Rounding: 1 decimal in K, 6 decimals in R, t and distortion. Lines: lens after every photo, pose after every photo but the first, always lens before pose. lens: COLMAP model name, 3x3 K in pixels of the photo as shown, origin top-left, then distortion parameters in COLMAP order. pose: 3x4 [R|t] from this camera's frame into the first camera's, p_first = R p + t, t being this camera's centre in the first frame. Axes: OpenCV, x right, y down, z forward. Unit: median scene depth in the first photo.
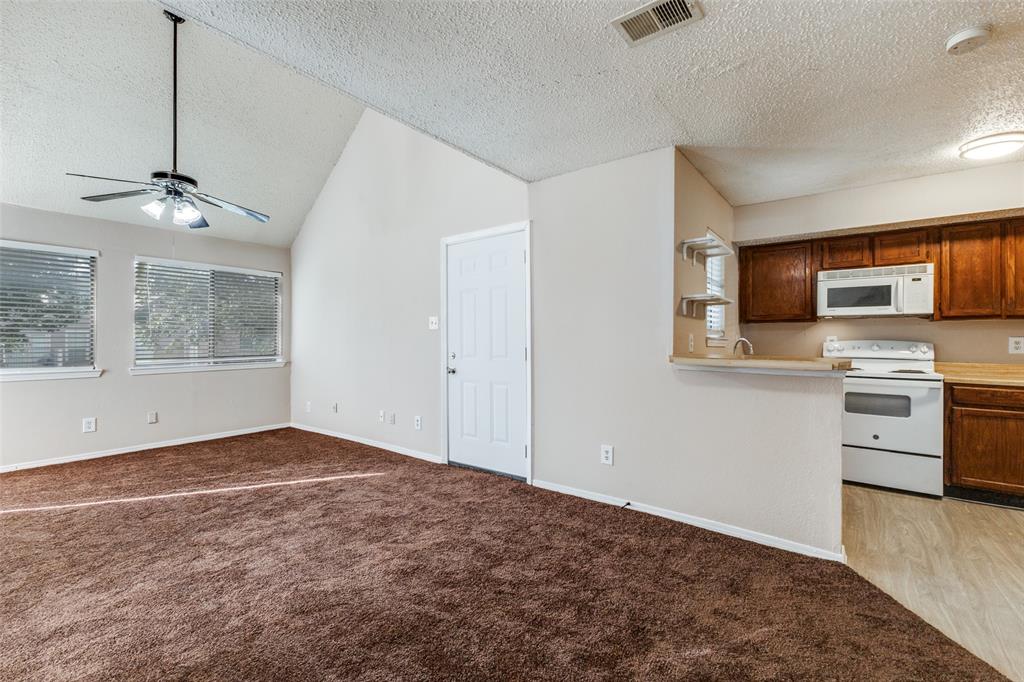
lens RADIAL K [[446.4, 0, 517.5], [0, 446.4, 343.5], [0, 0, 1]] dist [0.021001, -0.004236]
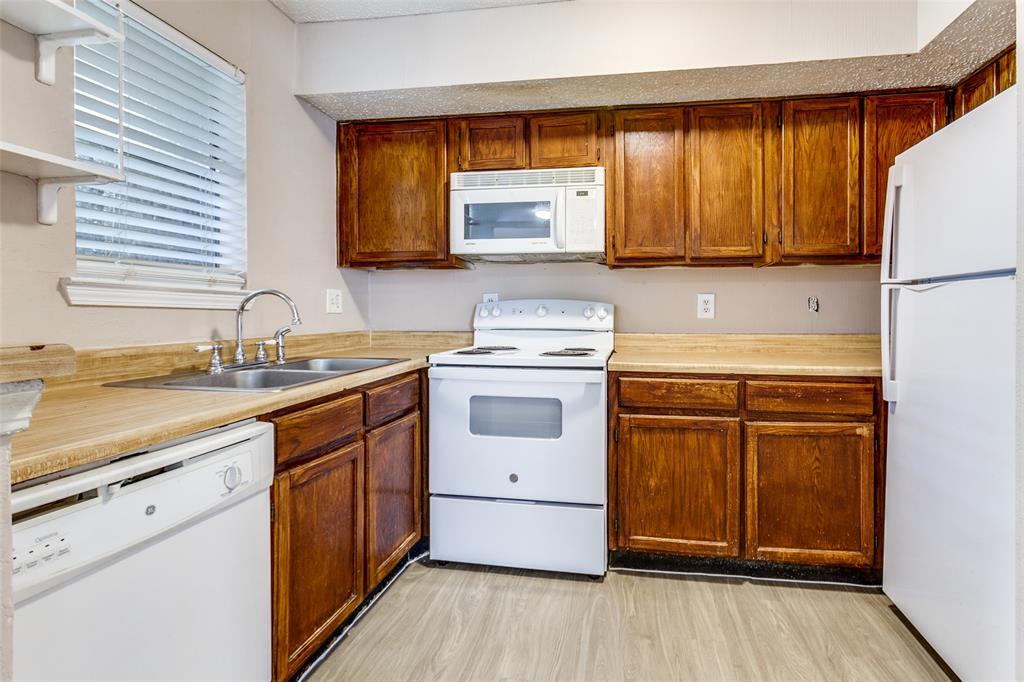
lens RADIAL K [[471.4, 0, 563.9], [0, 471.4, 320.0], [0, 0, 1]] dist [-0.013738, 0.003311]
pose [[0.878492, -0.008398, 0.477683, 0.580833], [0.003802, 0.999937, 0.010587, 0.015630], [-0.477741, -0.007485, 0.878469, 0.486656]]
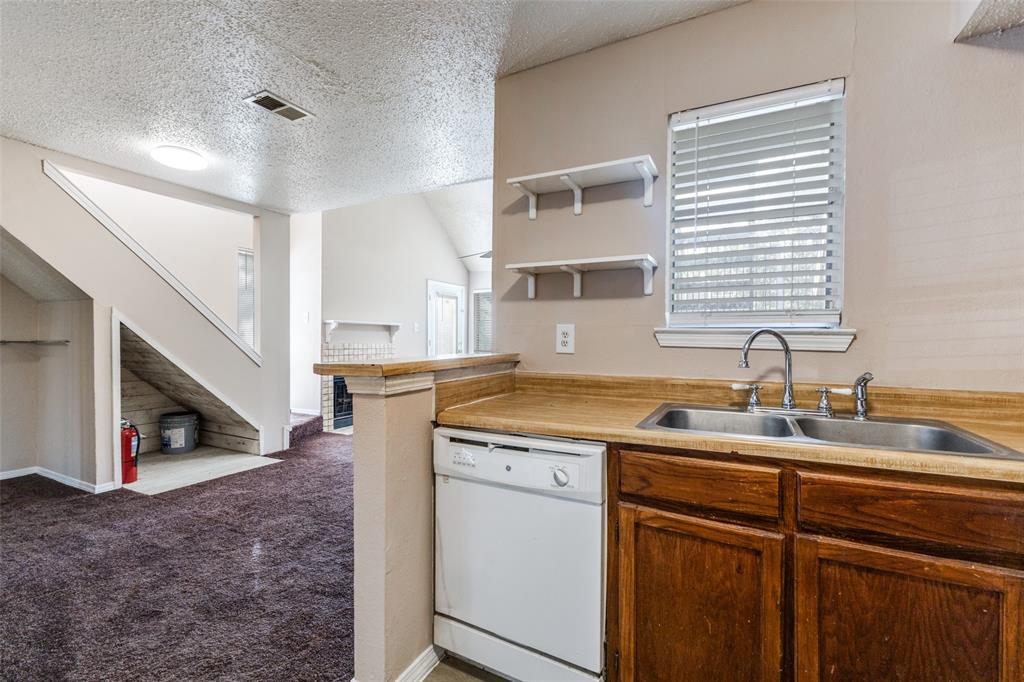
lens RADIAL K [[446.4, 0, 514.3], [0, 446.4, 342.9], [0, 0, 1]] dist [0.021001, -0.004236]
pose [[0.166584, 0.008363, -0.985992, 0.898735], [-0.011601, 0.999911, 0.006521, 0.001155], [0.985959, 0.010352, 0.166666, 0.734422]]
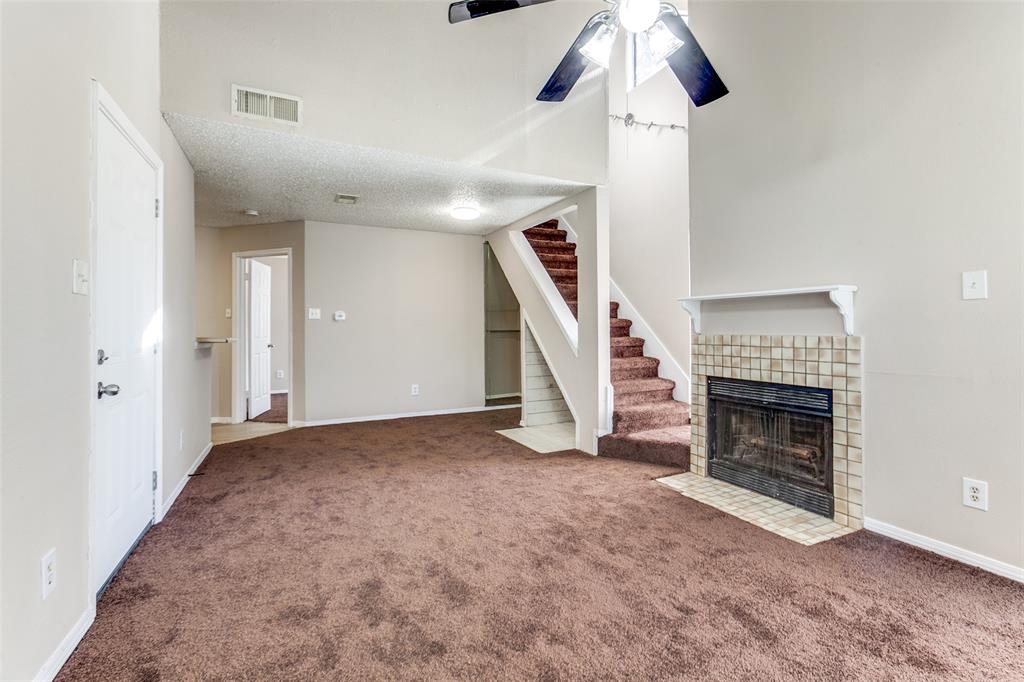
lens RADIAL K [[446.4, 0, 520.8], [0, 446.4, 330.7], [0, 0, 1]] dist [0.021001, -0.004236]
pose [[-0.902592, 0.003124, 0.430485, -0.802127], [0.006123, 0.999966, 0.005581, 0.003908], [-0.430453, 0.007673, -0.902581, 1.398734]]
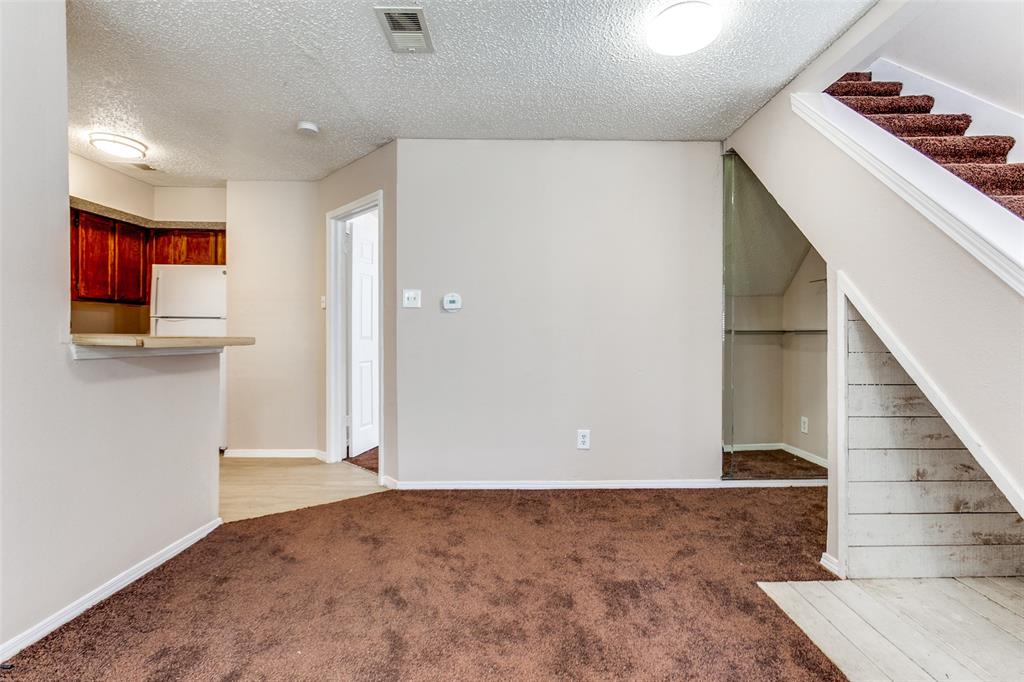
lens RADIAL K [[471.4, 0, 519.4], [0, 471.4, 336.0], [0, 0, 1]] dist [-0.013738, 0.003311]
pose [[-0.603864, -0.005918, 0.797066, -0.402690], [-0.000958, 0.999977, 0.006698, 0.018762], [-0.797087, 0.003281, -0.603855, 0.743170]]
